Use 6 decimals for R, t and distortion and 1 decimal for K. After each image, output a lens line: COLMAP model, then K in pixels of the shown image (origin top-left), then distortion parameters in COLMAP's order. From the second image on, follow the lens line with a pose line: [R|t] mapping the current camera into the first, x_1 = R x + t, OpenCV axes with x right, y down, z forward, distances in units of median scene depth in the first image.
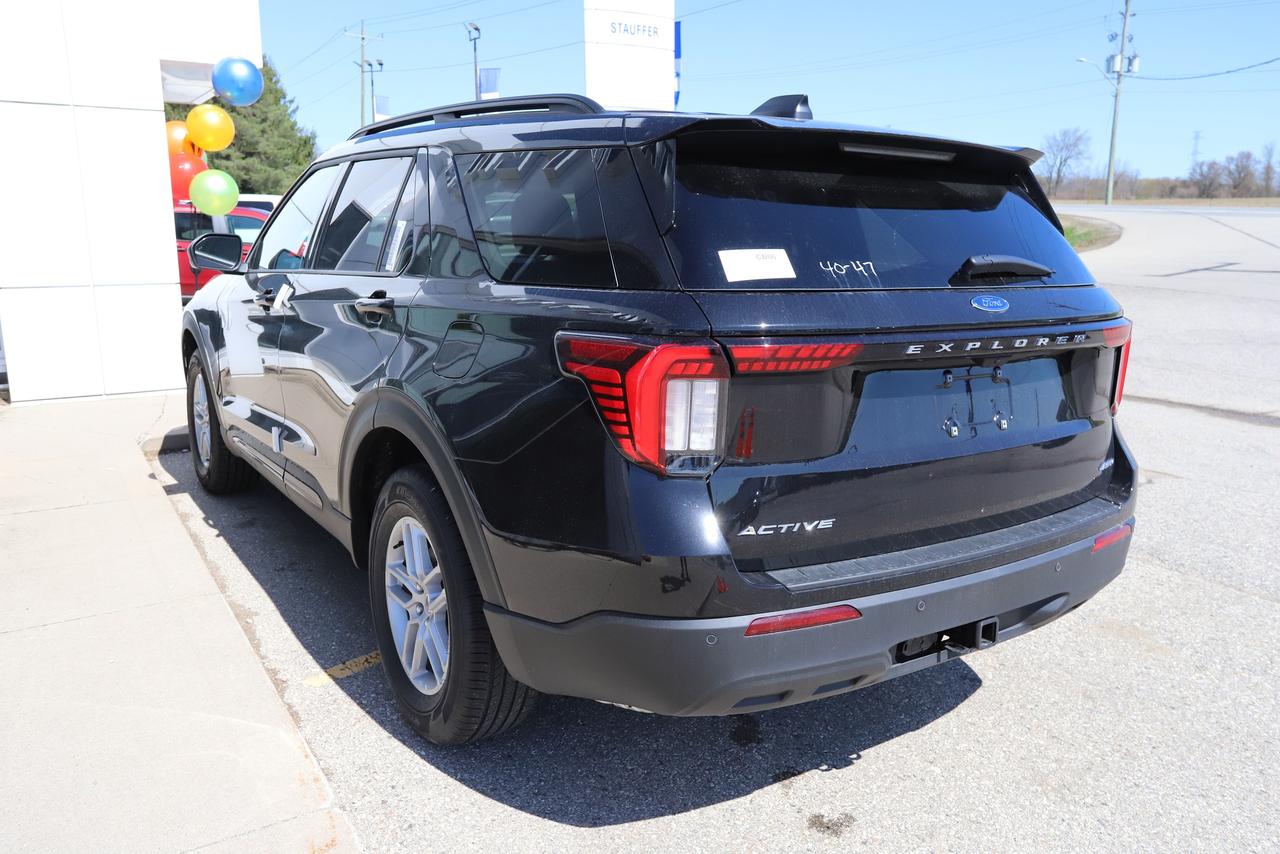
lens RADIAL K [[1028.4, 0, 640.0], [0, 1028.4, 427.0], [0, 0, 1]] dist [-0.029504, 0.013535]
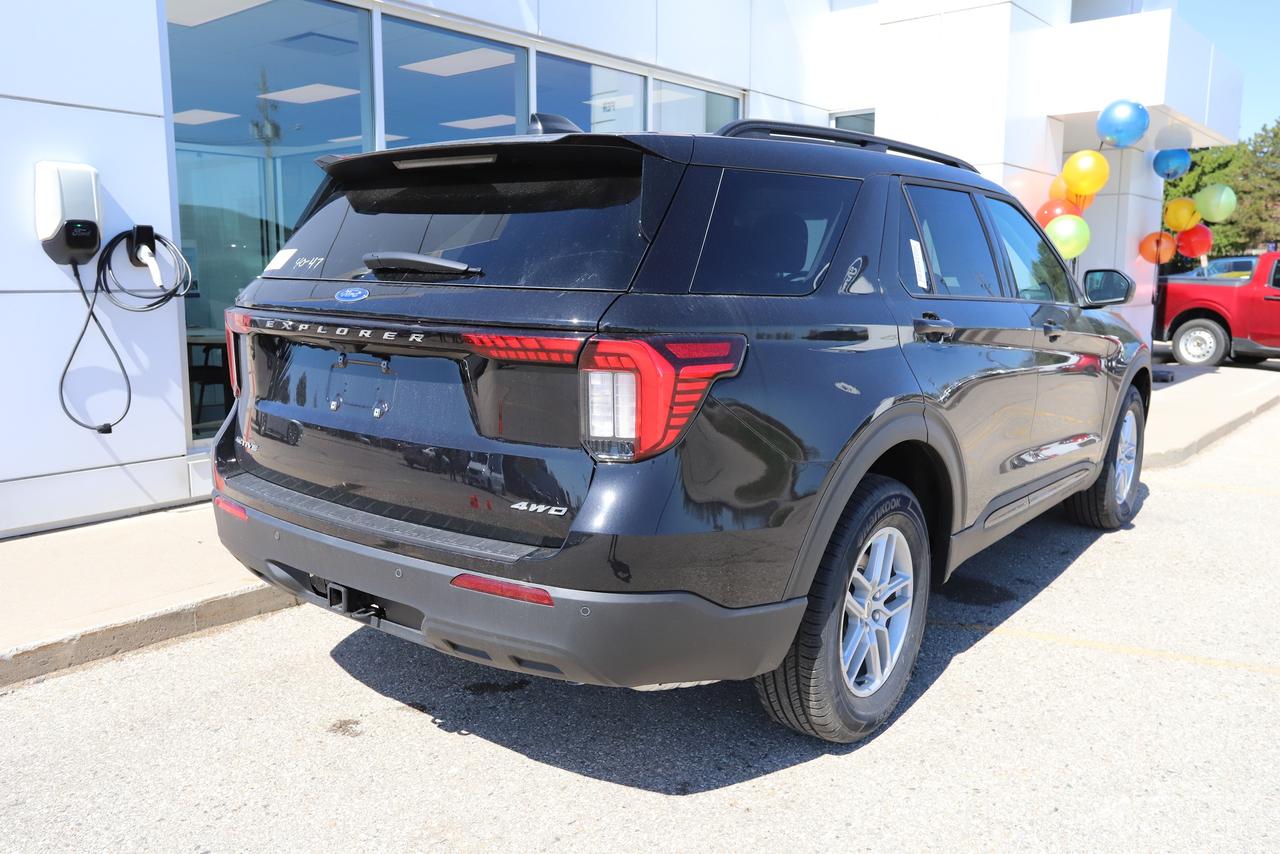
lens RADIAL K [[1028.4, 0, 640.0], [0, 1028.4, 427.0], [0, 0, 1]] dist [-0.029504, 0.013535]
pose [[0.295062, 0.138247, -0.945424, 0.441650], [-0.190236, 0.978167, 0.083663, -0.039421], [0.936349, 0.155167, 0.314920, 0.286299]]
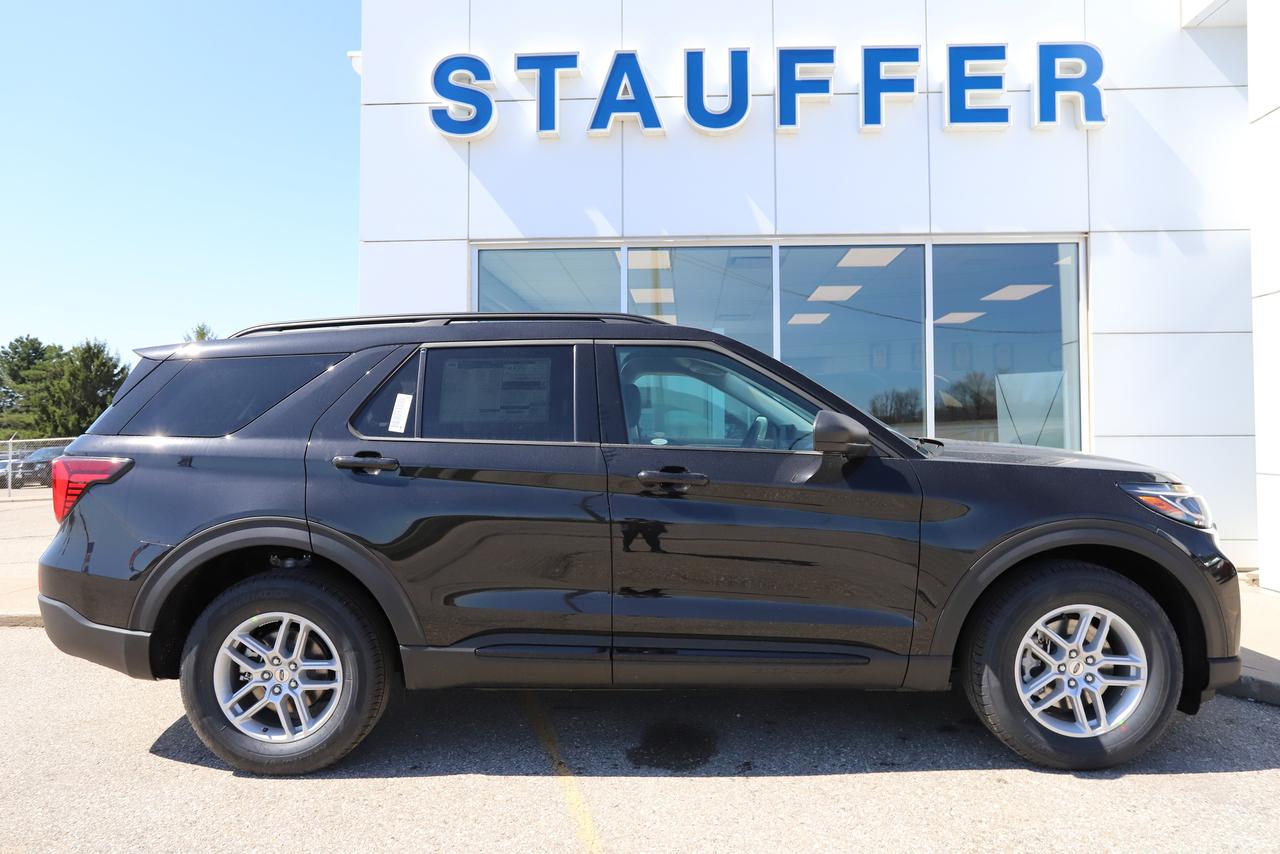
lens RADIAL K [[851.3, 0, 640.0], [0, 851.3, 427.0], [0, 0, 1]] dist [-0.011208, -0.000500]
pose [[-0.597595, -0.008344, -0.801755, 0.342685], [-0.157057, 0.981793, 0.106847, -0.147286], [0.786266, 0.189773, -0.588024, 0.853329]]
